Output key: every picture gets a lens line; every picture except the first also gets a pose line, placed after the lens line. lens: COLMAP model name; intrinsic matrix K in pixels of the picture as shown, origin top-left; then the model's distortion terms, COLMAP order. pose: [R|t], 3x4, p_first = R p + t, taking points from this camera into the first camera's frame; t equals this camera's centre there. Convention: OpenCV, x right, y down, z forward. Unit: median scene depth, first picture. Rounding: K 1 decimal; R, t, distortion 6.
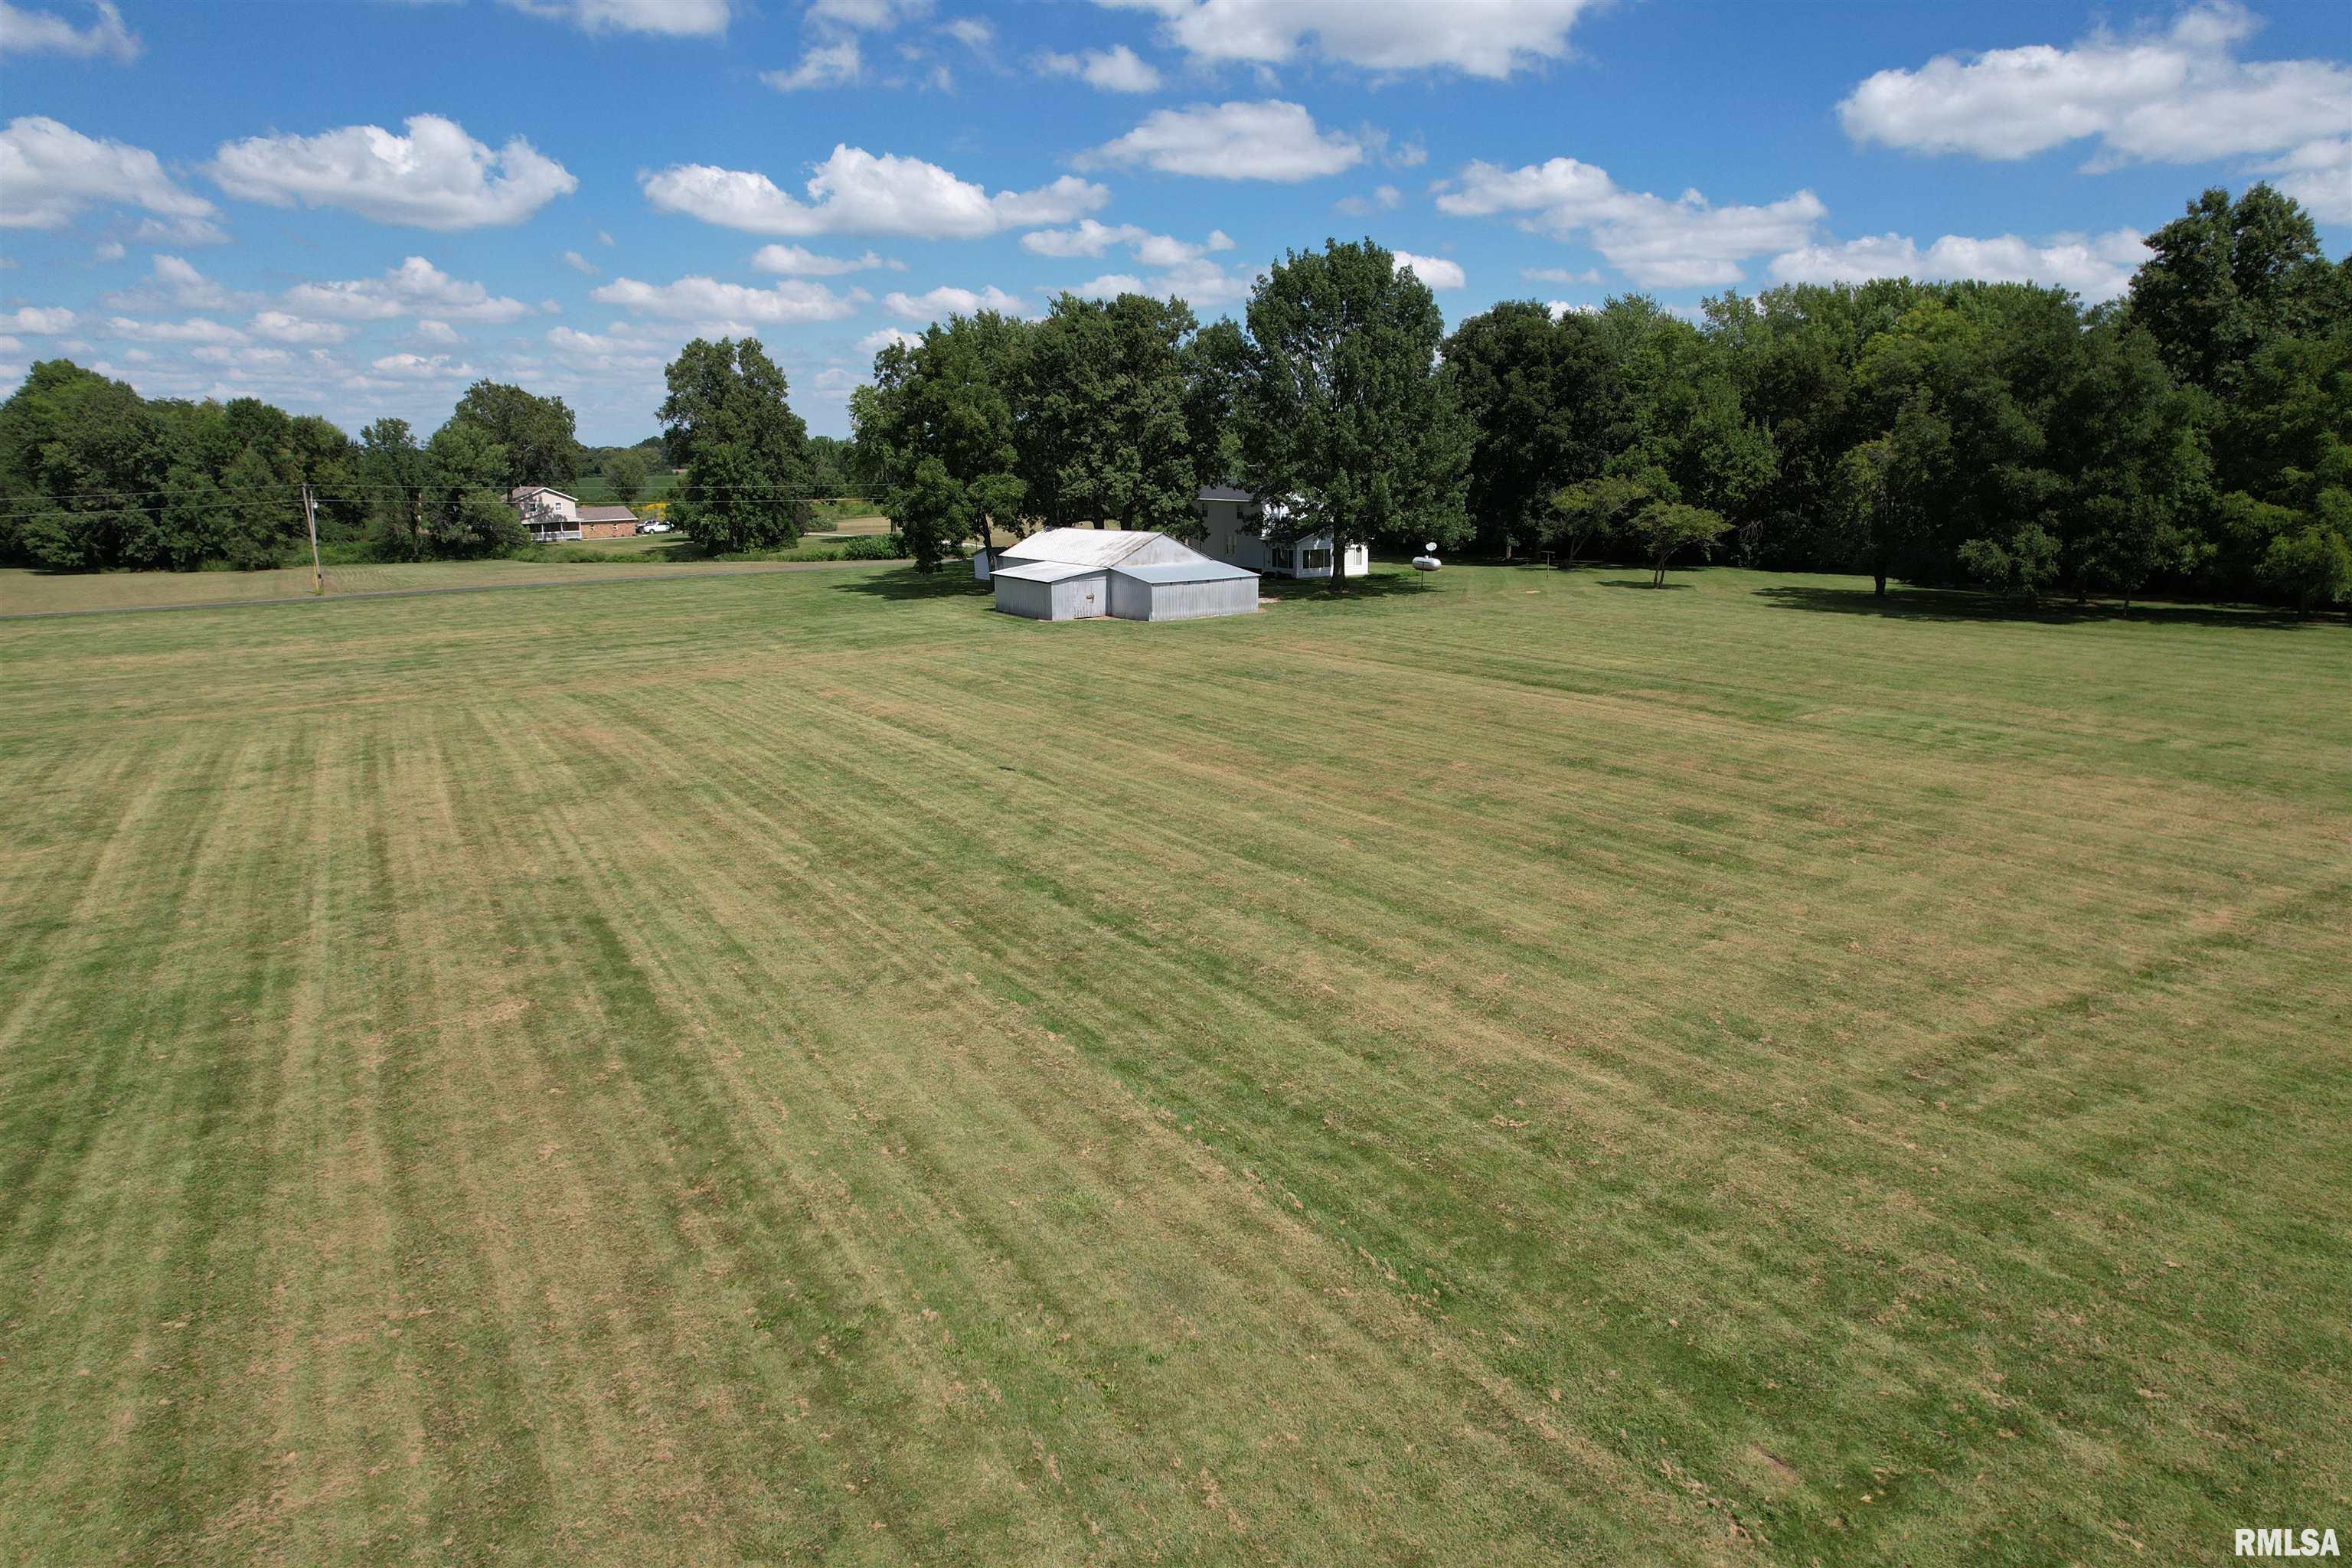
lens RADIAL K [[1492.4, 0, 1177.0], [0, 1492.4, 777.6], [0, 0, 1]] dist [-0.072132, 0.060555]
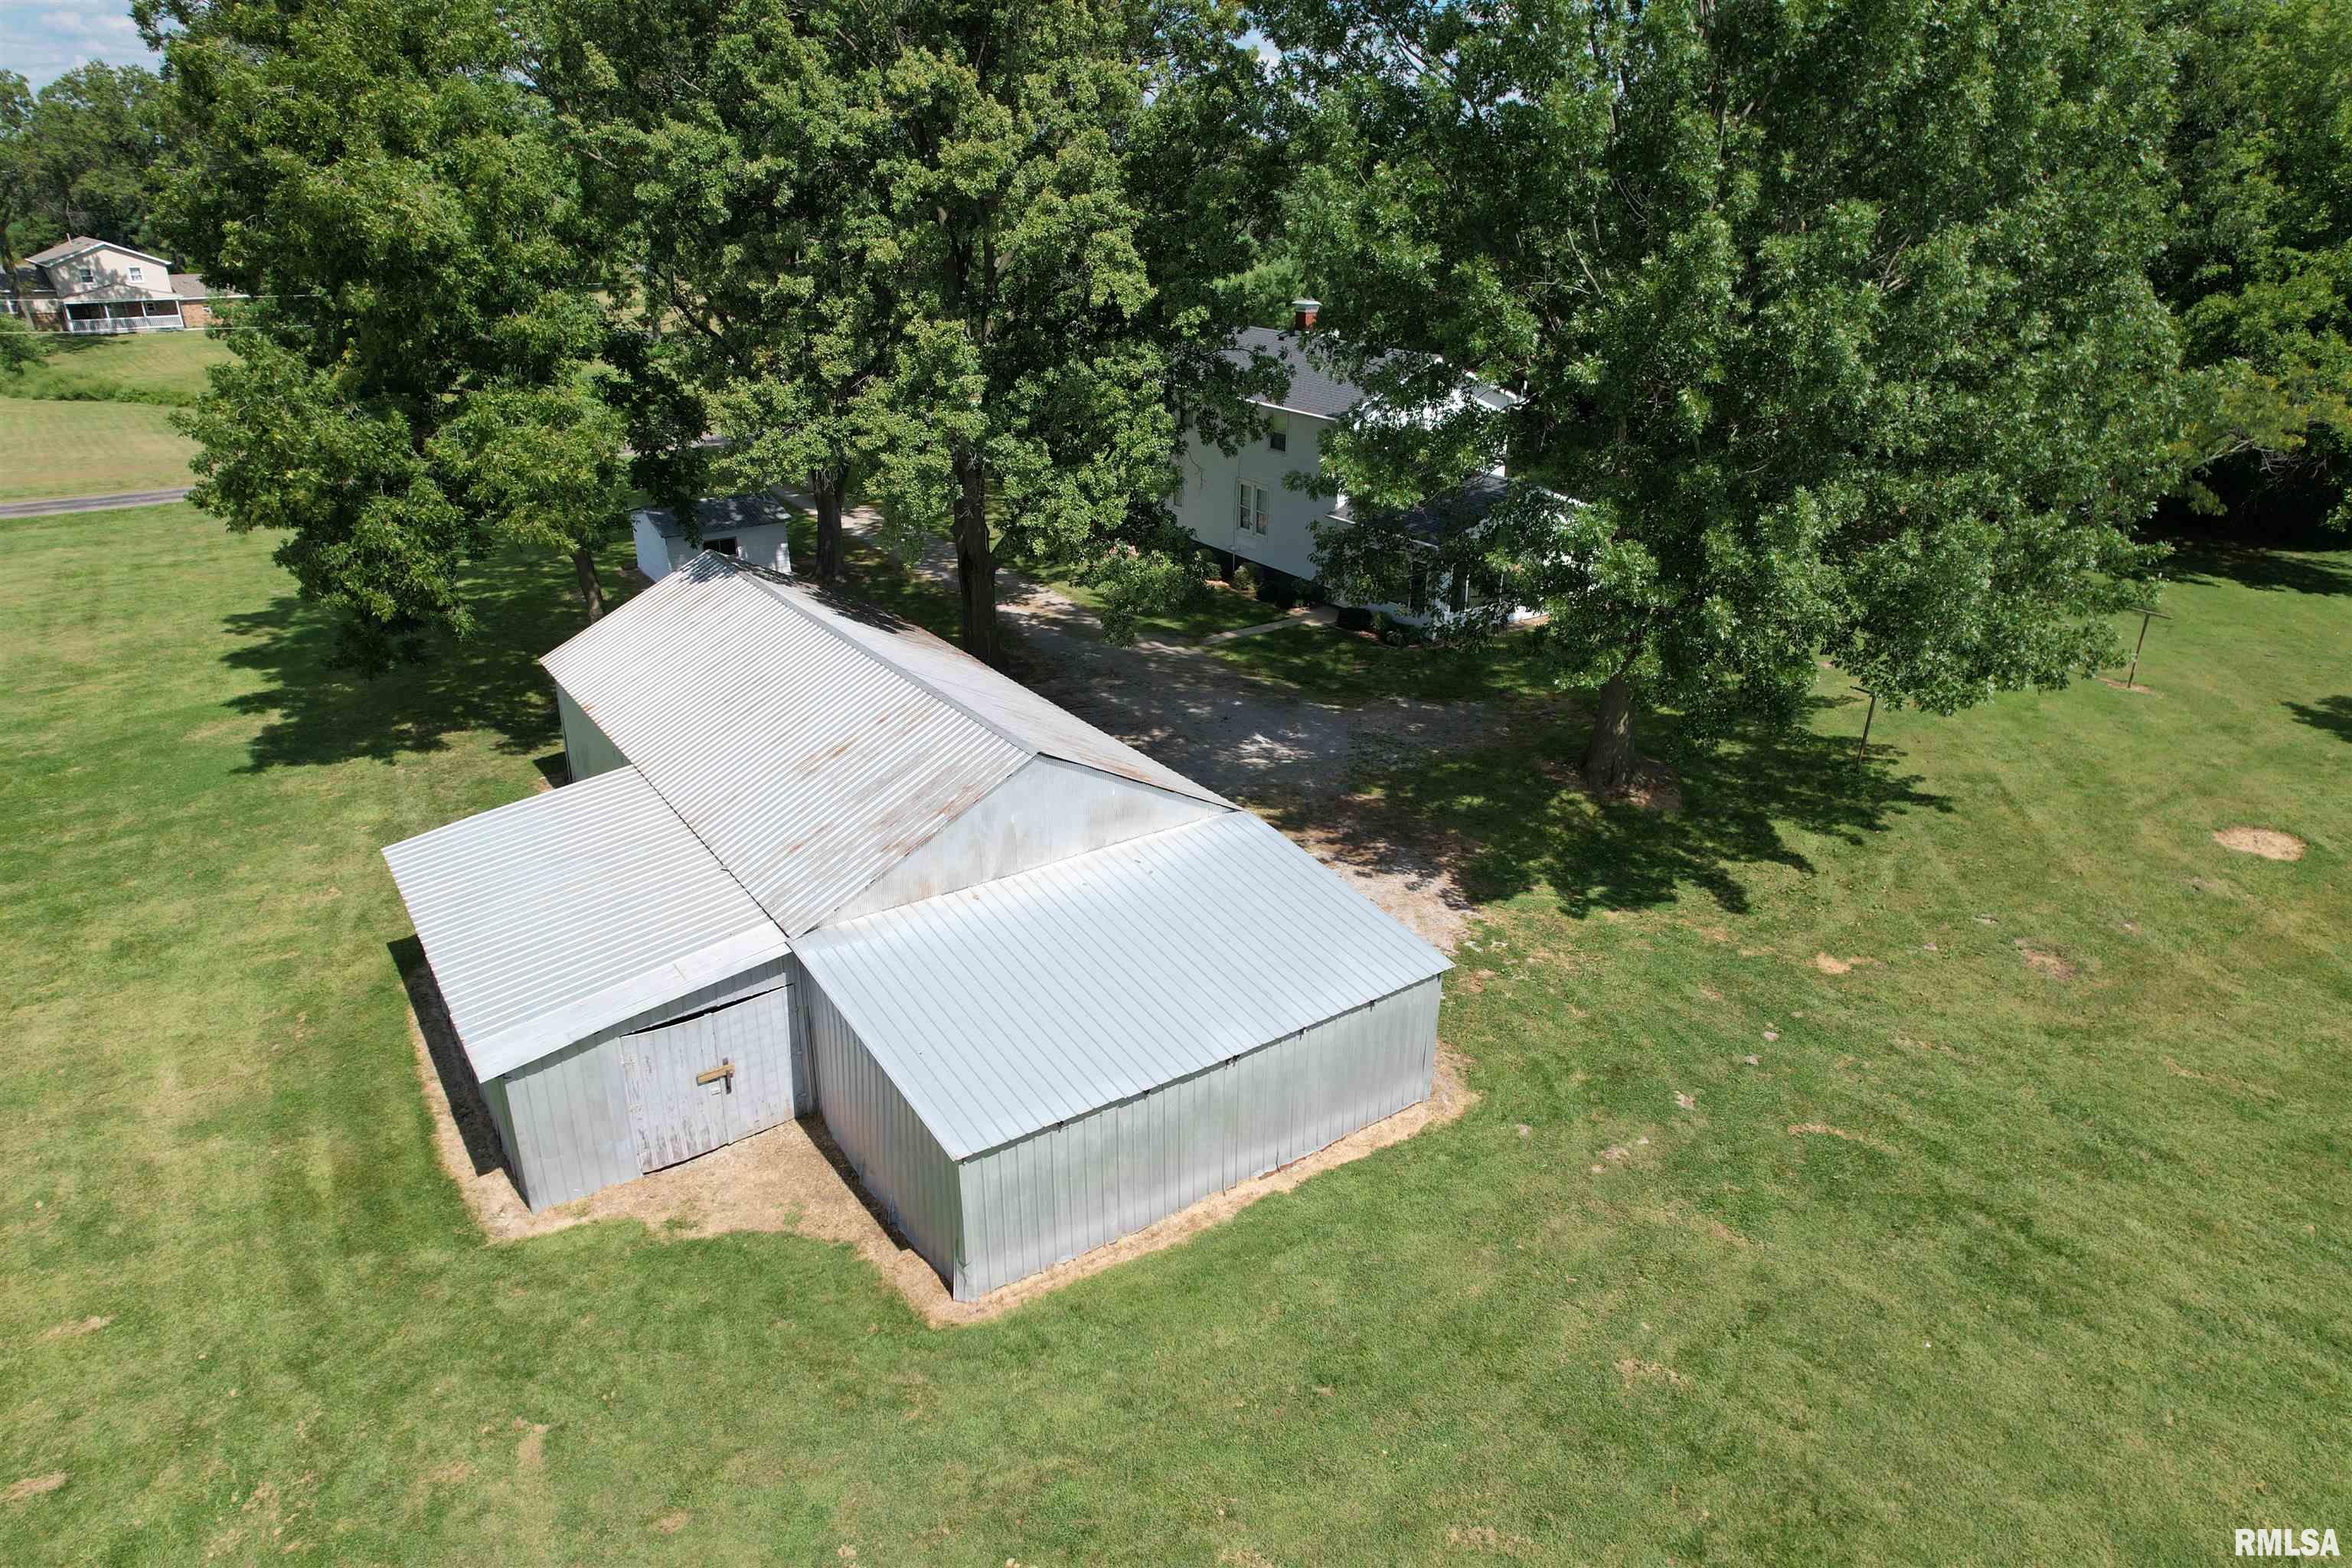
lens RADIAL K [[1492.4, 0, 1177.0], [0, 1492.4, 777.6], [0, 0, 1]] dist [-0.072132, 0.060555]
pose [[0.999626, 0.008217, 0.026102, 0.006573], [-0.012822, 0.983310, 0.181483, -0.186127], [-0.024175, -0.181750, 0.983048, 0.697148]]
